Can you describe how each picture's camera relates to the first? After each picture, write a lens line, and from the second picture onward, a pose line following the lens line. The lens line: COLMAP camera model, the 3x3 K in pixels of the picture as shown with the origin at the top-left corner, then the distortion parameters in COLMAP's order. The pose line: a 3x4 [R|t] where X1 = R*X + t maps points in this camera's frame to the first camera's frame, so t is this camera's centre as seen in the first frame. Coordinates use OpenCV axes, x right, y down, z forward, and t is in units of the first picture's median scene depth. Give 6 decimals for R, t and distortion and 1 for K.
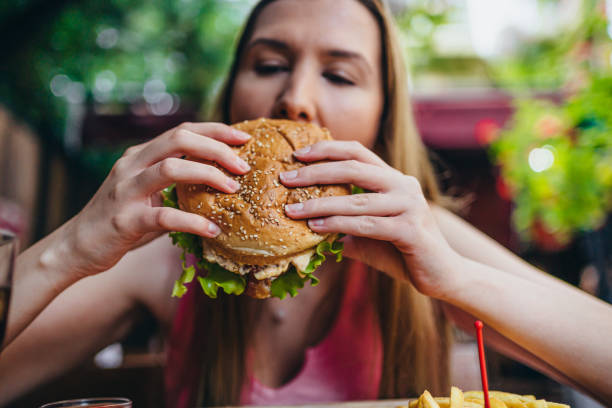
lens RADIAL K [[497.8, 0, 306.0], [0, 497.8, 204.0], [0, 0, 1]] dist [0.003936, 0.004176]
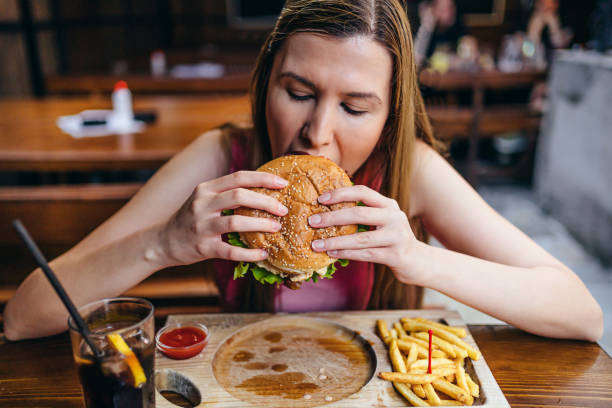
lens RADIAL K [[497.8, 0, 306.0], [0, 497.8, 204.0], [0, 0, 1]] dist [0.003936, 0.004176]
pose [[0.999627, 0.027296, -0.001029, -0.060258], [-0.024503, 0.912719, 0.407852, -0.689524], [0.012072, -0.407674, 0.913048, -0.298670]]
